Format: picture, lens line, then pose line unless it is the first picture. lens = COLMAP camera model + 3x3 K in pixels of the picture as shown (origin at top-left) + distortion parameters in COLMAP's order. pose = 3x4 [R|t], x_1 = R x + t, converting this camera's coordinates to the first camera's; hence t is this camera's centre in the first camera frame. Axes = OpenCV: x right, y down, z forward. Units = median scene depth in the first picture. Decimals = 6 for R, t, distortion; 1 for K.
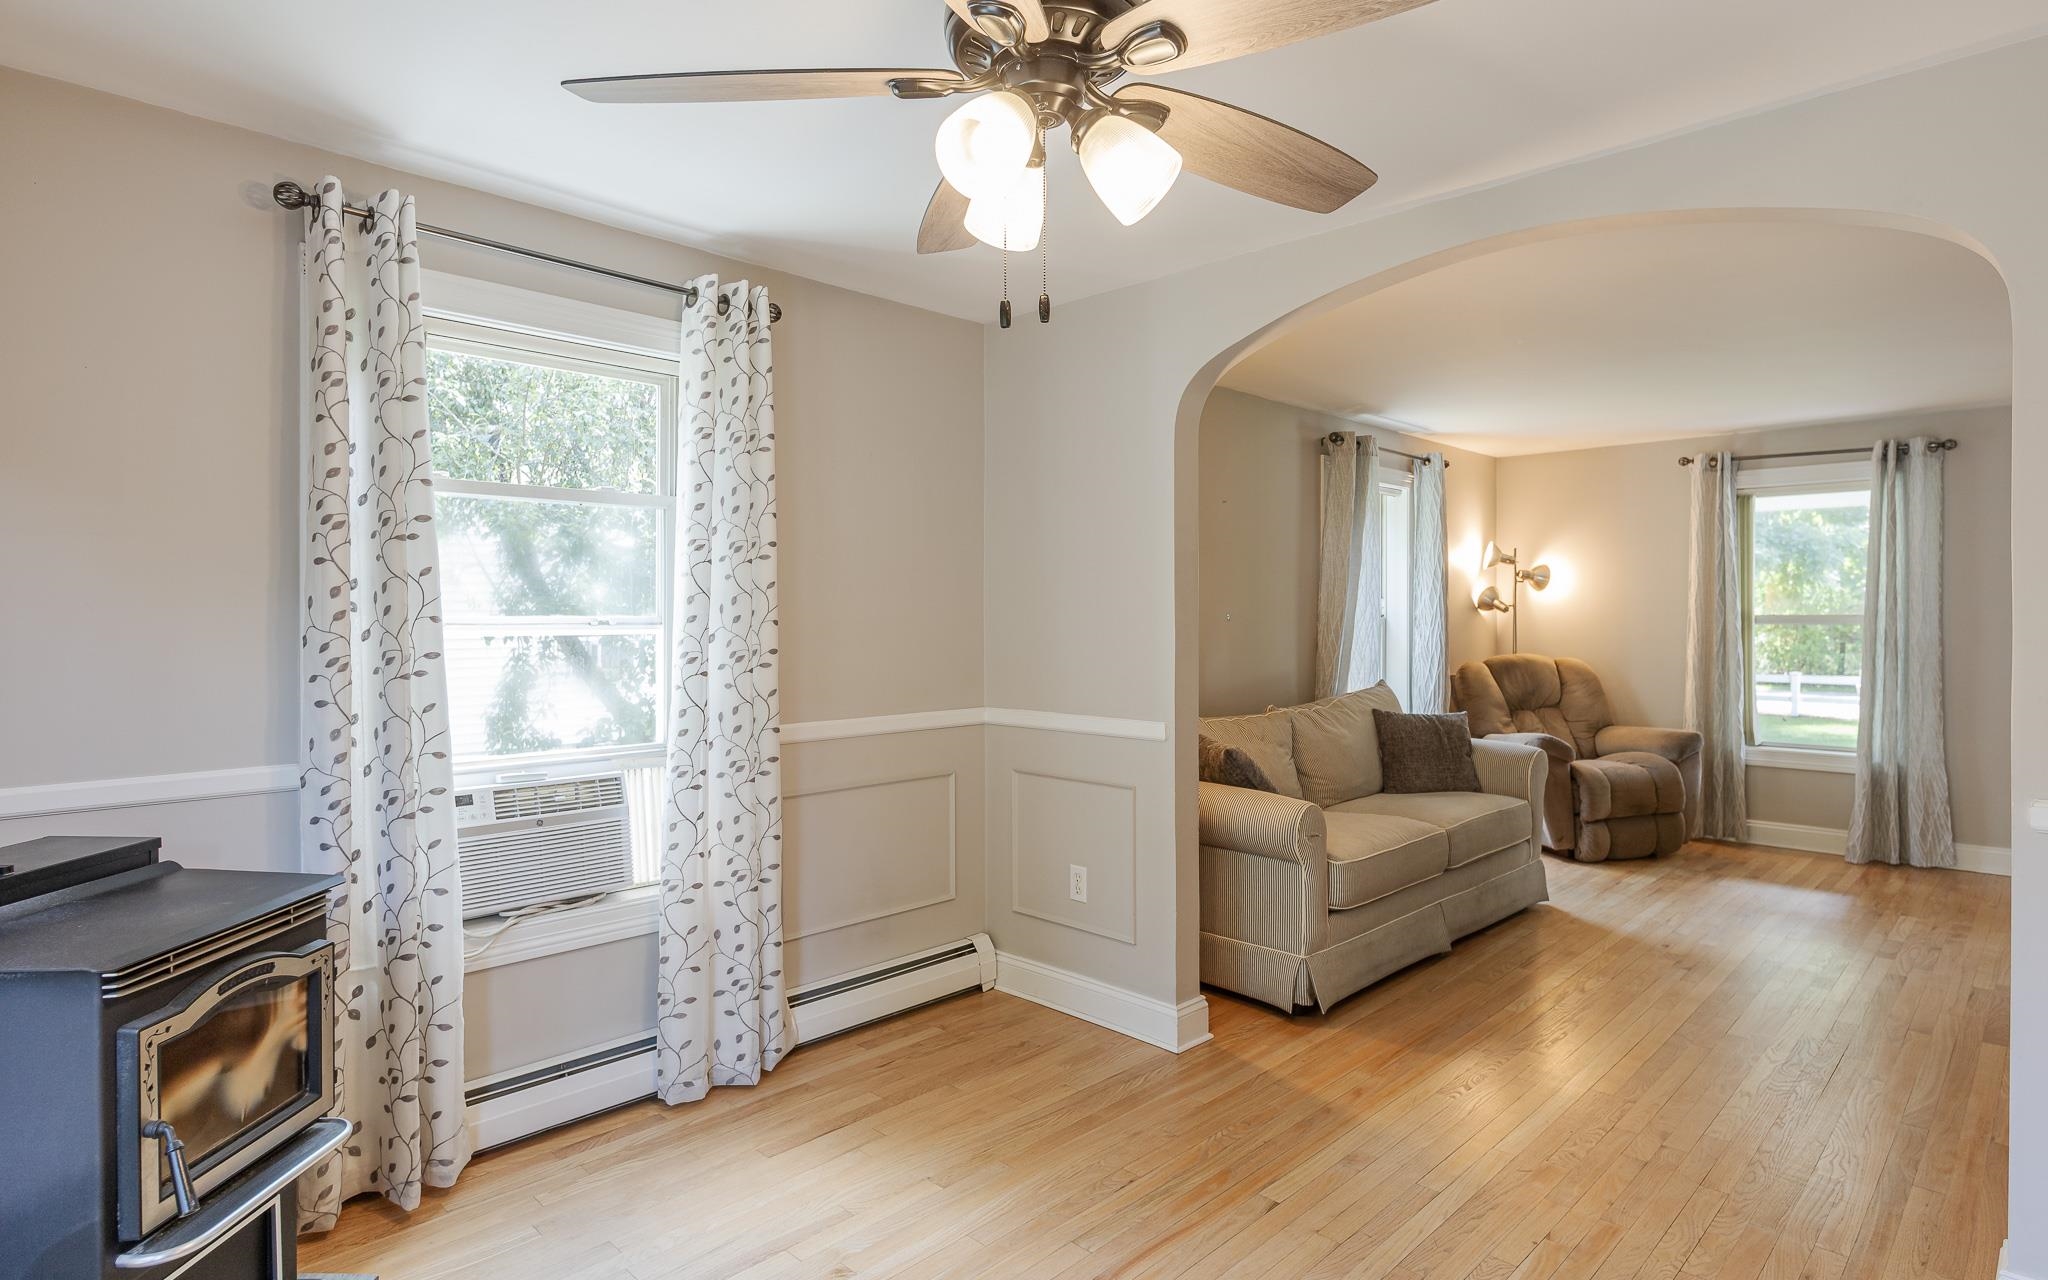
lens RADIAL K [[1086.5, 0, 1031.0], [0, 1086.5, 608.0], [0, 0, 1]] dist [-0.001686, -0.000213]
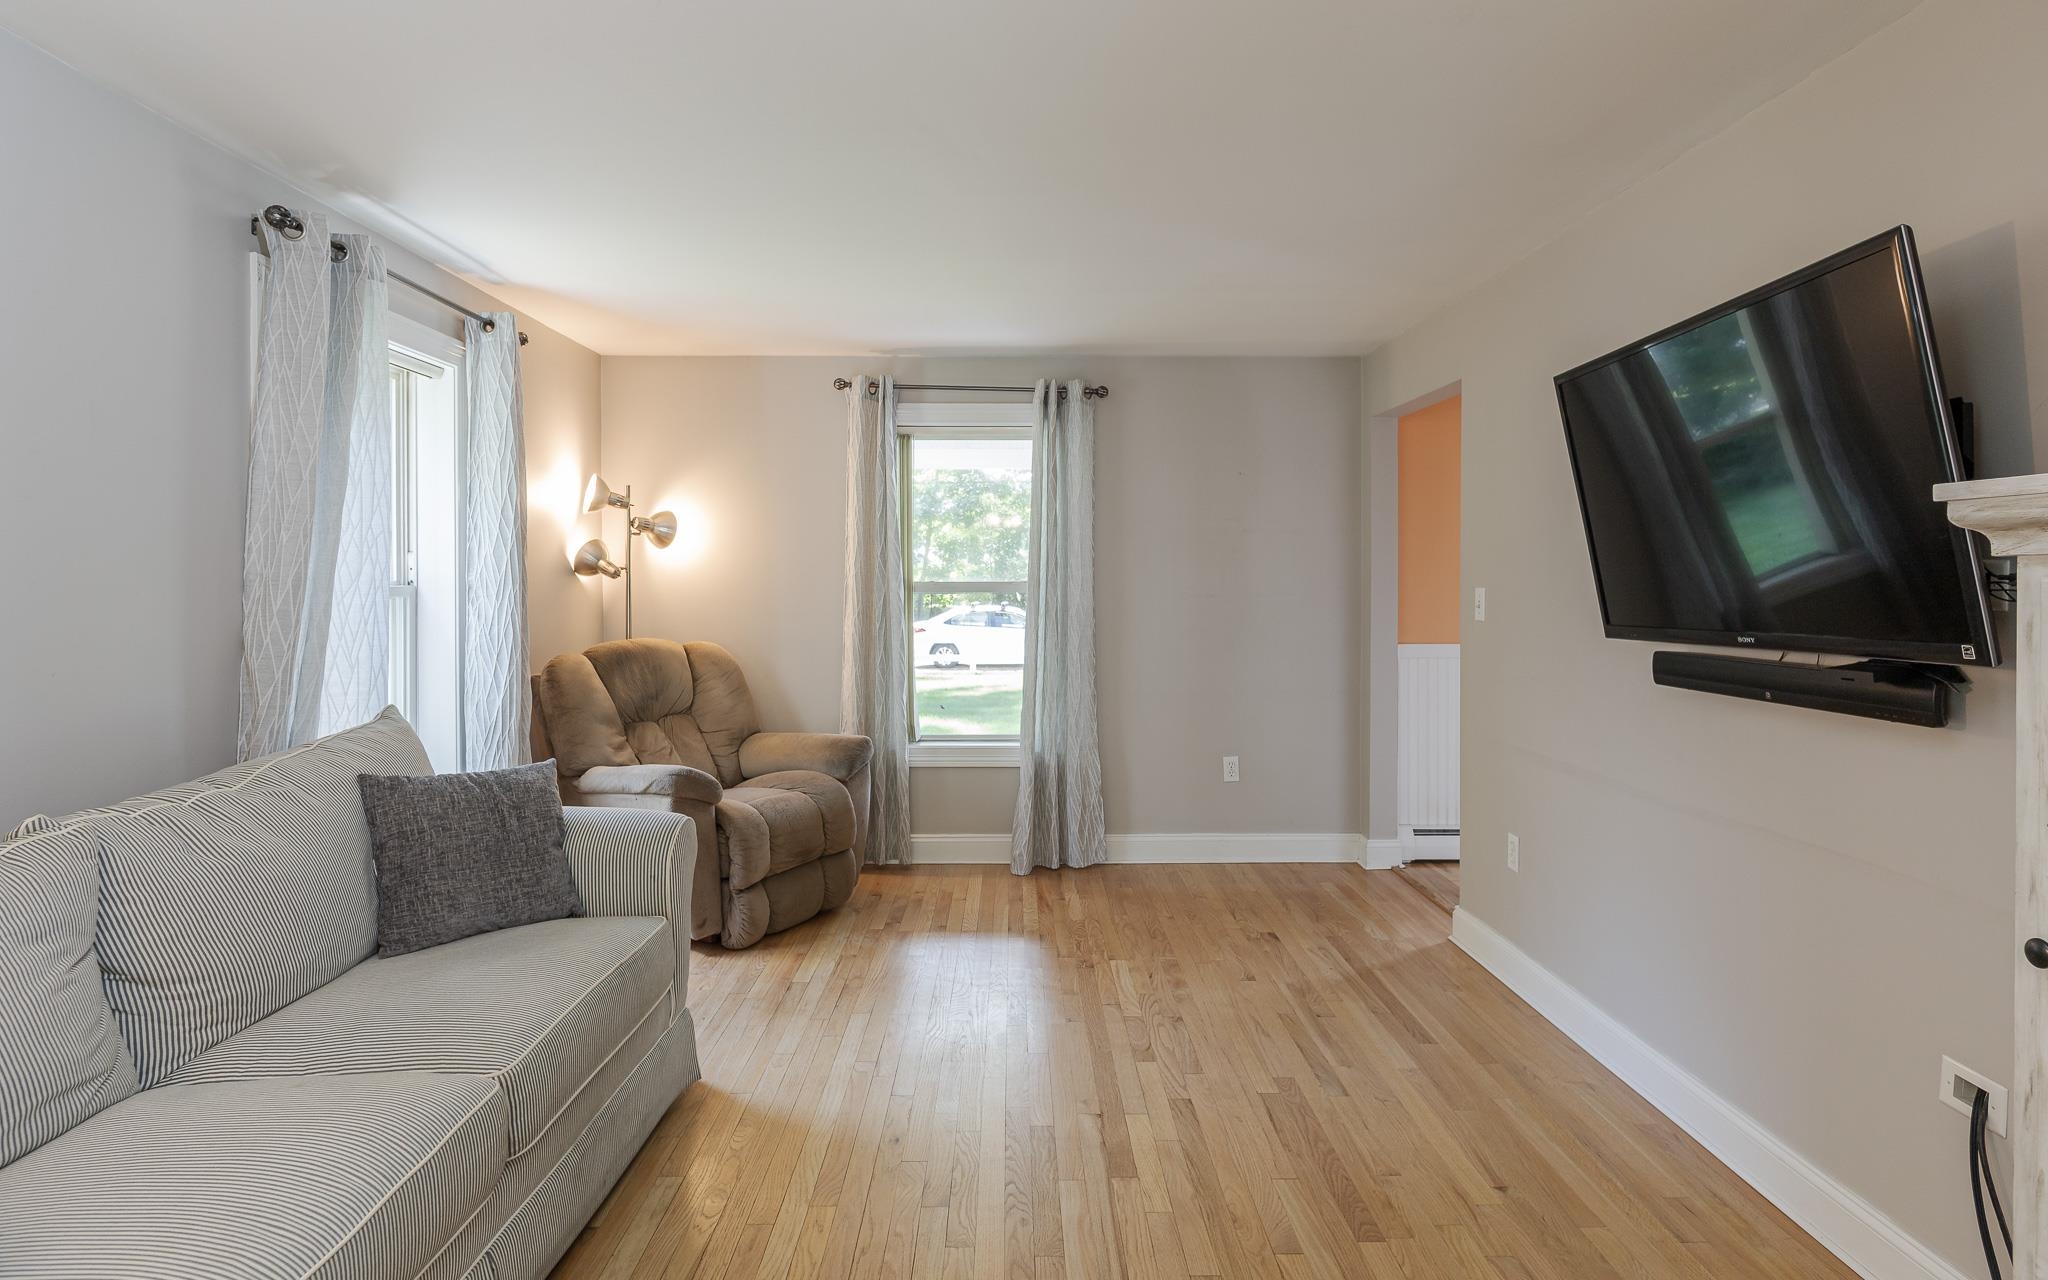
lens RADIAL K [[1075.6, 0, 1023.2], [0, 1075.6, 607.6], [0, 0, 1]] dist [-0.001687, -0.001516]
pose [[0.707507, -0.015451, 0.706538, 0.159009], [-0.006123, 0.999589, 0.027991, 0.002394], [-0.706680, -0.024130, 0.707121, 0.385700]]
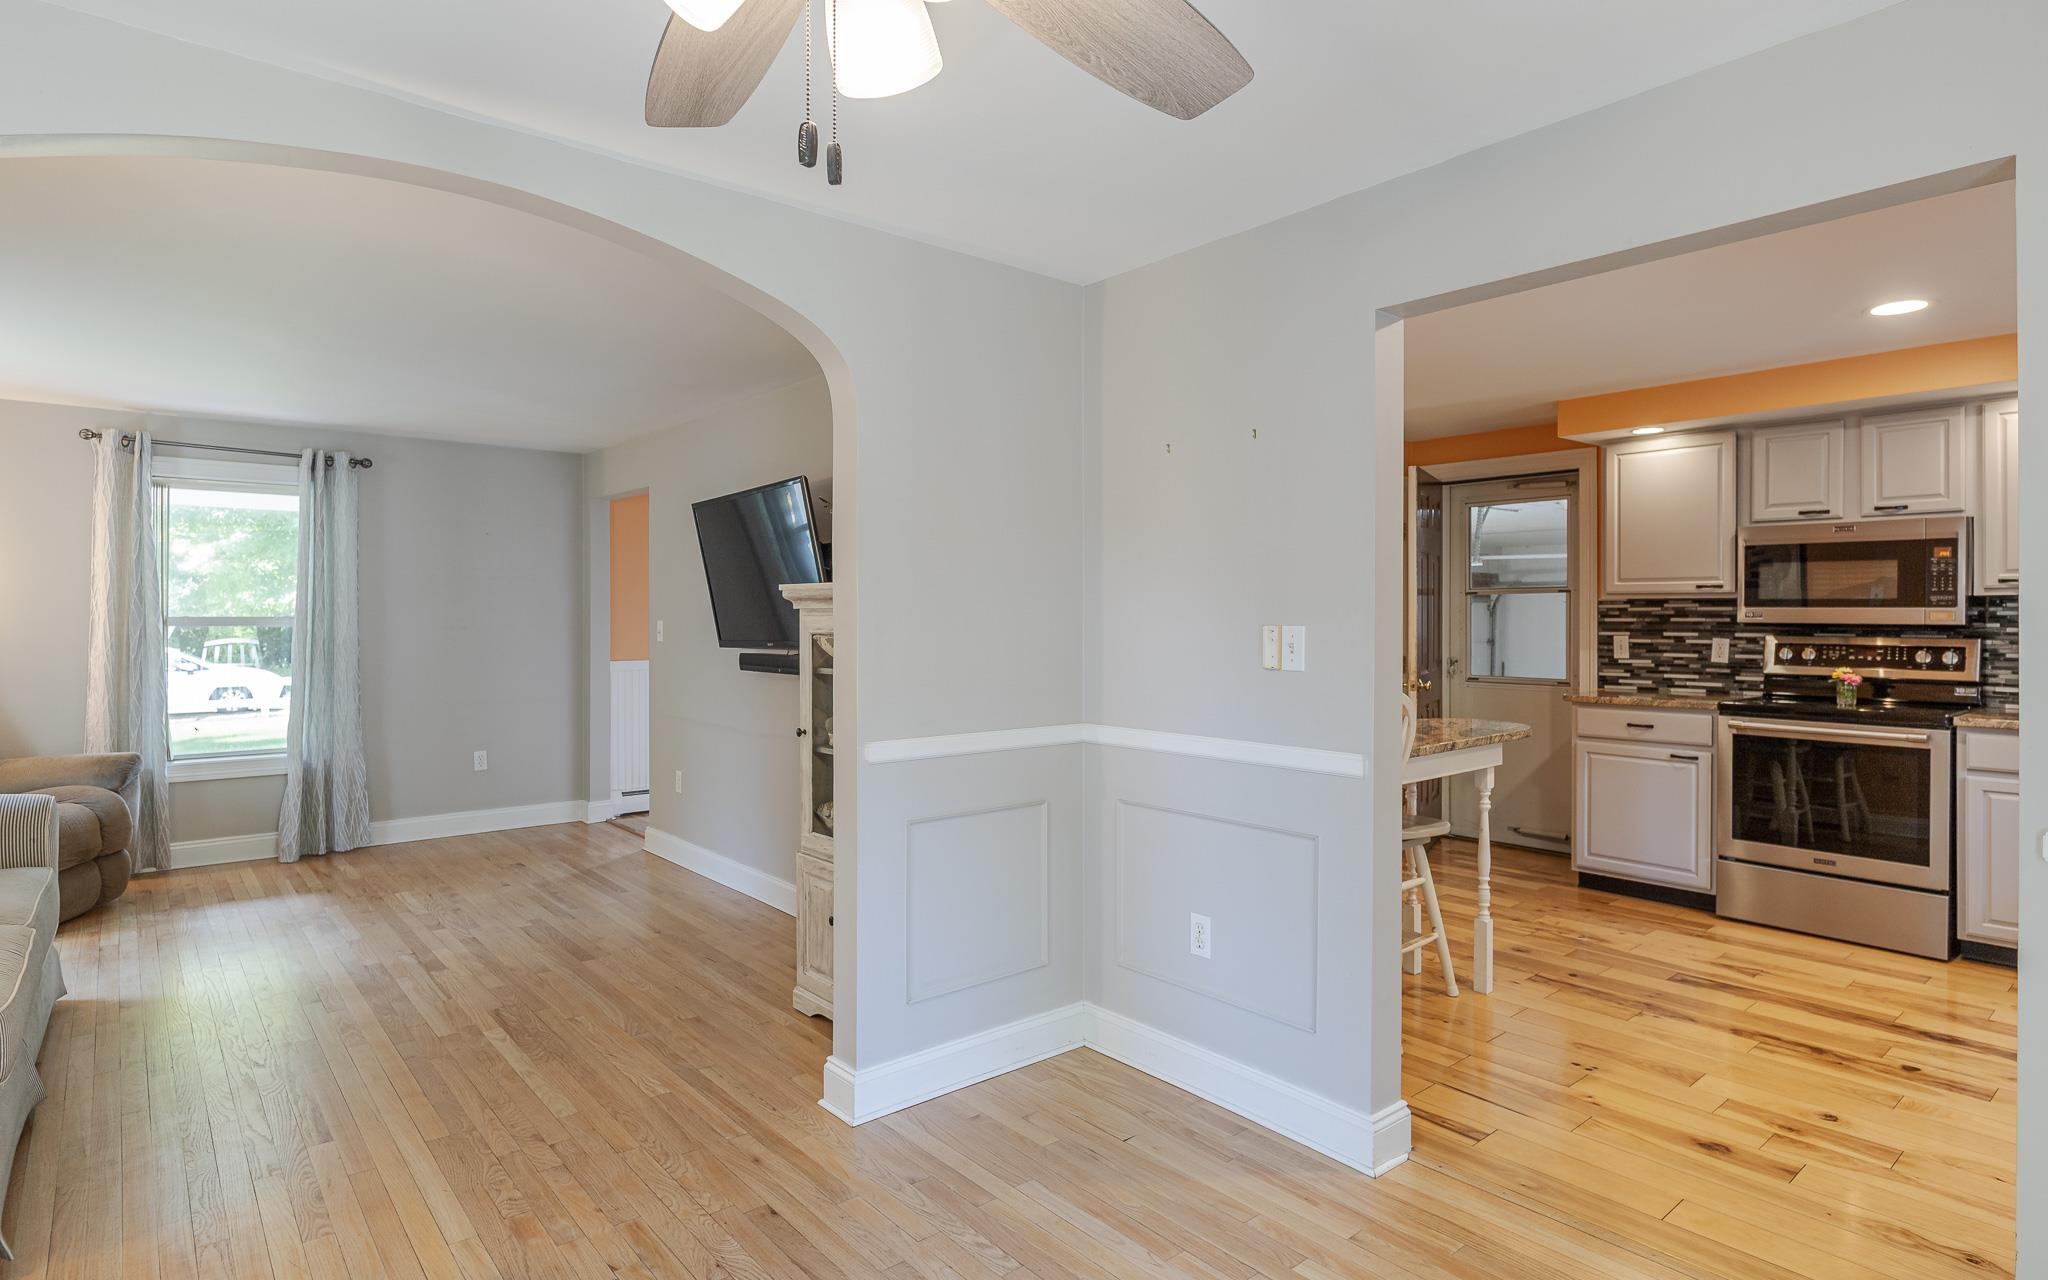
lens RADIAL K [[1075.6, 0, 1023.2], [0, 1075.6, 607.6], [0, 0, 1]] dist [-0.001687, -0.001516]
pose [[0.094947, 0.009783, 0.995434, -0.167086], [-0.007740, 0.999929, -0.009089, 0.001225], [-0.995452, -0.006842, 0.095016, 0.212427]]
